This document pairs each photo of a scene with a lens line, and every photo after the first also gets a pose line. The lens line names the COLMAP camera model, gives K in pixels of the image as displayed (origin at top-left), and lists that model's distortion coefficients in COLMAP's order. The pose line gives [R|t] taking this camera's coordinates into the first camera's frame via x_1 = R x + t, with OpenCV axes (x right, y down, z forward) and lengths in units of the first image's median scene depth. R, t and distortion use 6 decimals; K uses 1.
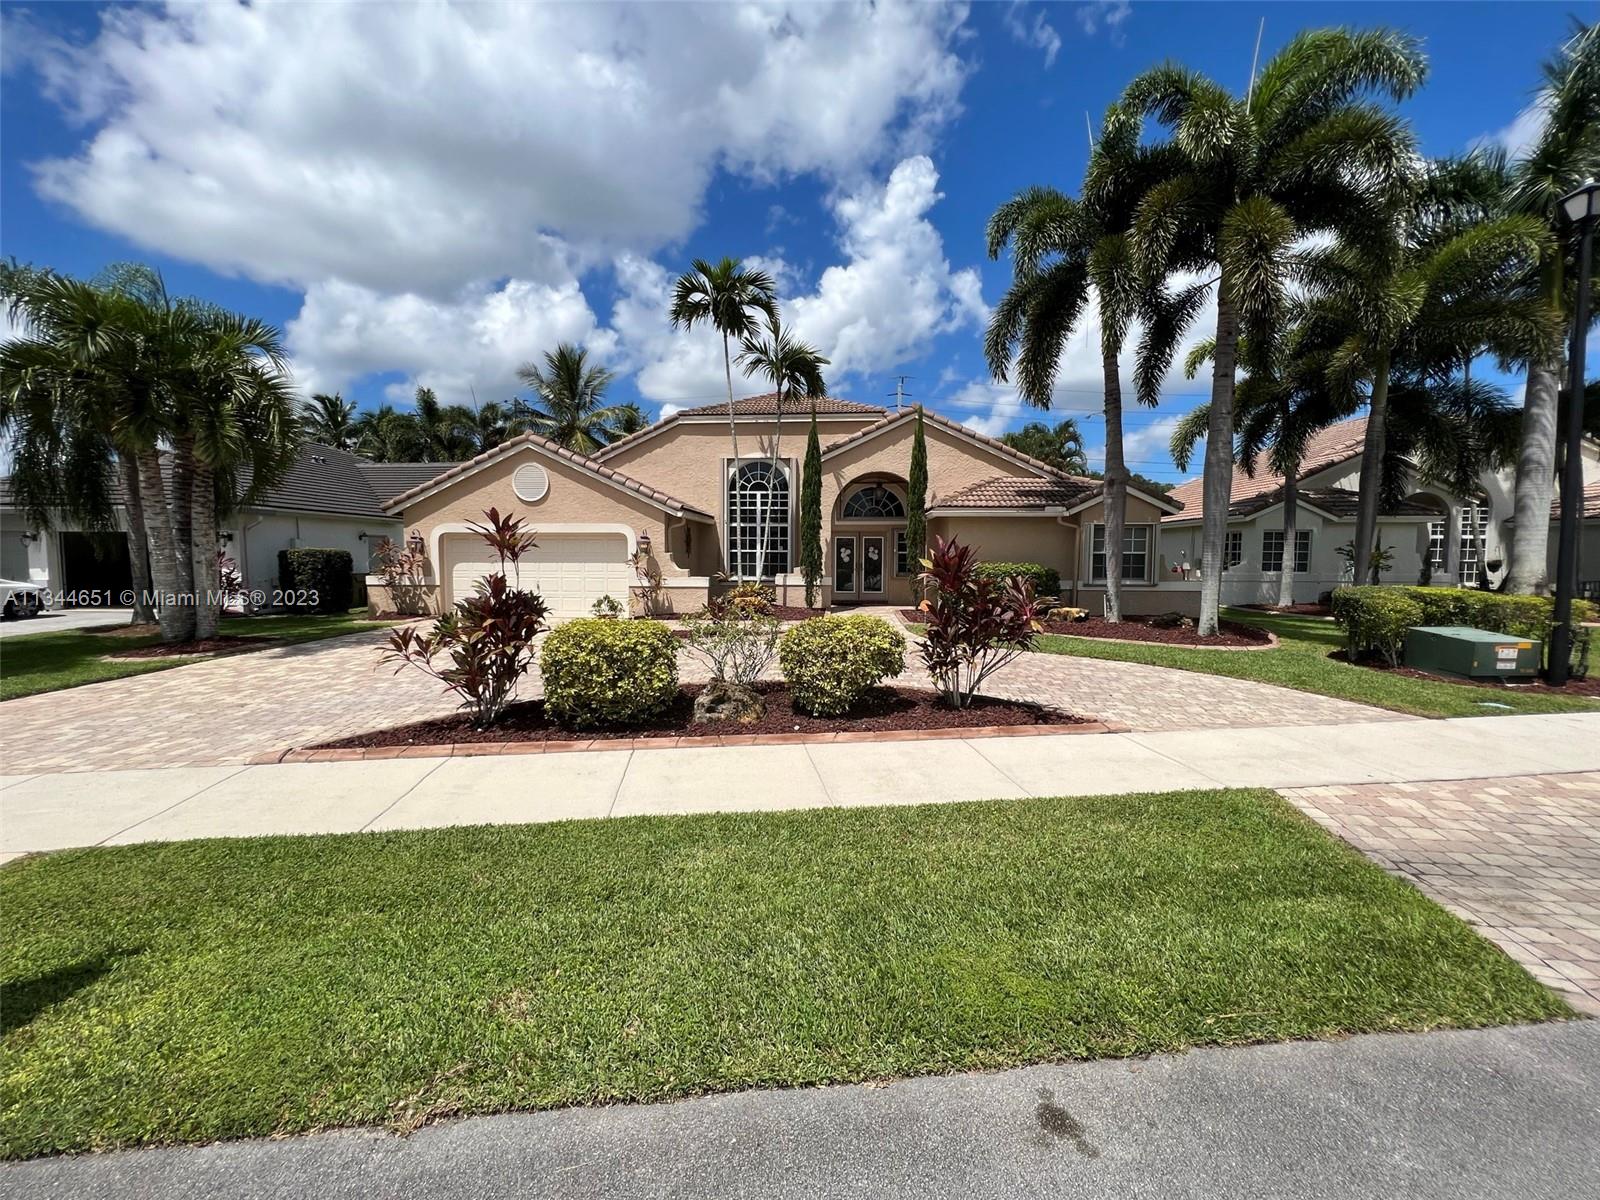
lens RADIAL K [[643.8, 0, 801.9], [0, 643.8, 609.5], [0, 0, 1]] dist [-0.001821, 0.001184]
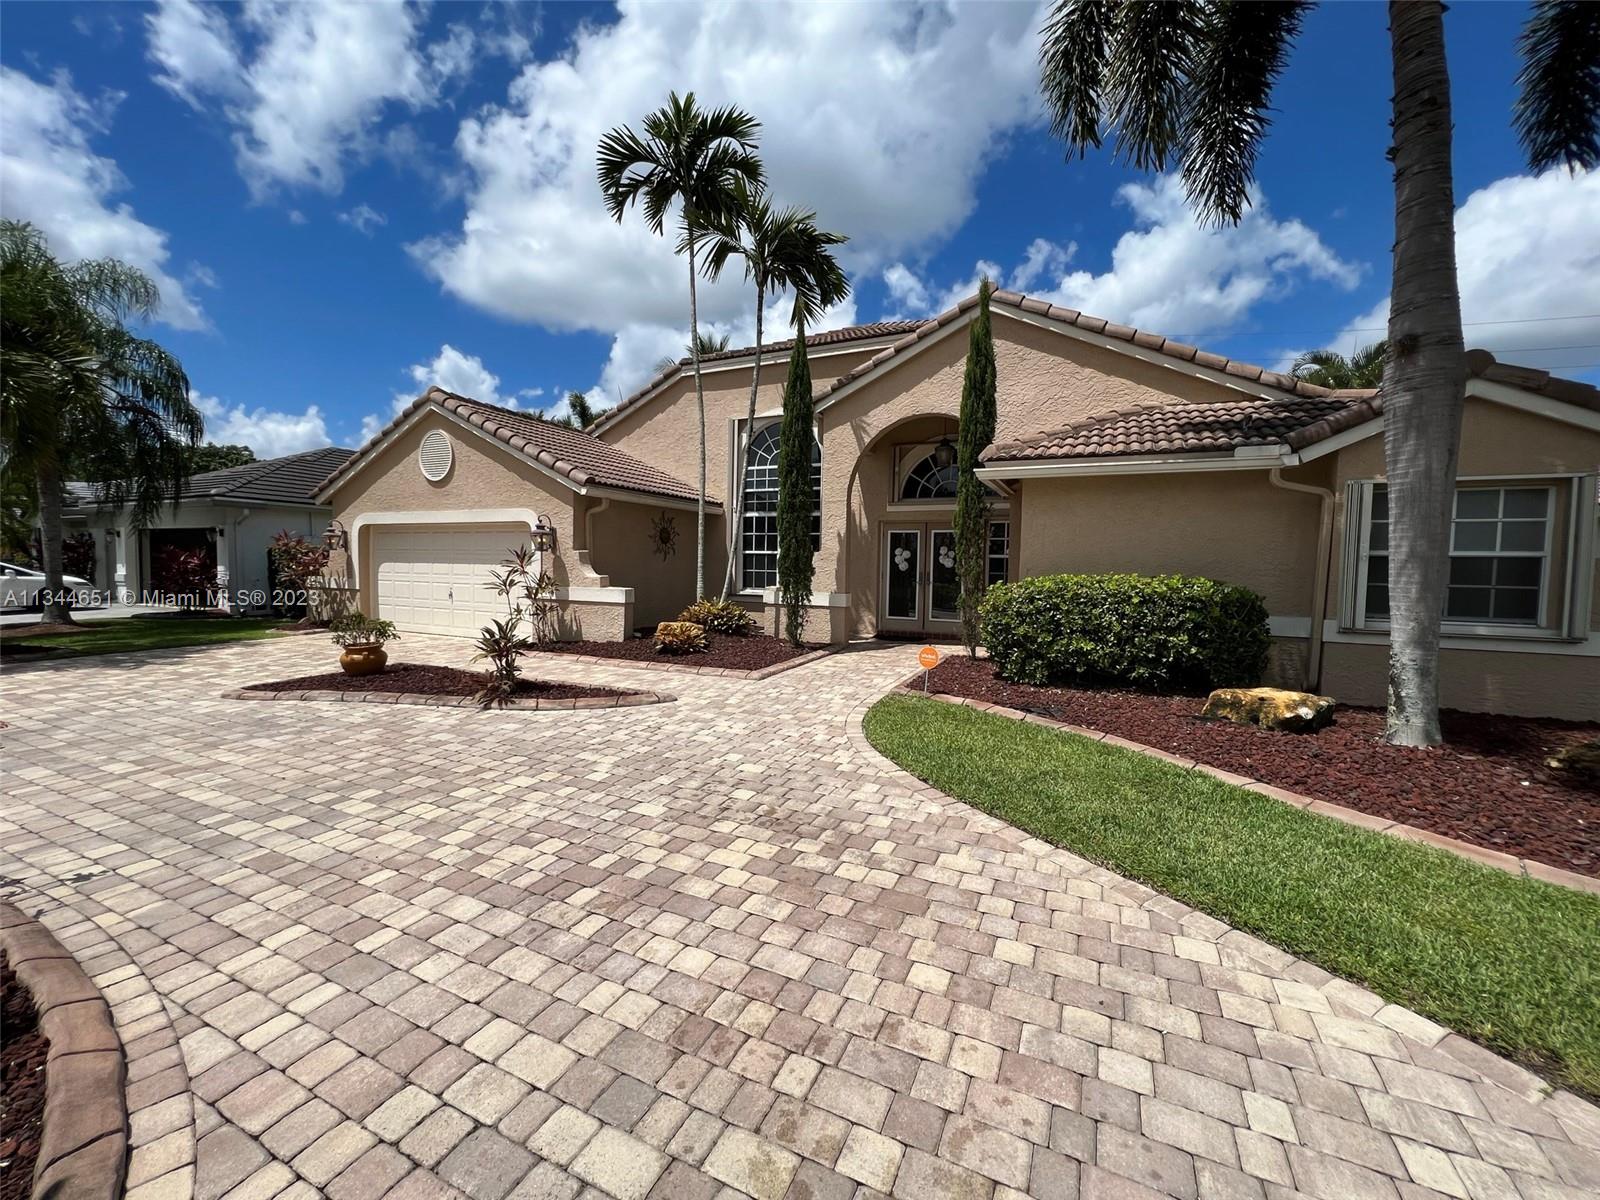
lens RADIAL K [[643.8, 0, 801.1], [0, 643.8, 603.4], [0, 0, 1]] dist [-0.001821, 0.001184]
pose [[0.929076, 0.034191, -0.368304, 0.303048], [-0.044566, 0.998812, -0.019700, -0.035740], [0.367193, 0.034717, 0.929497, 0.550233]]
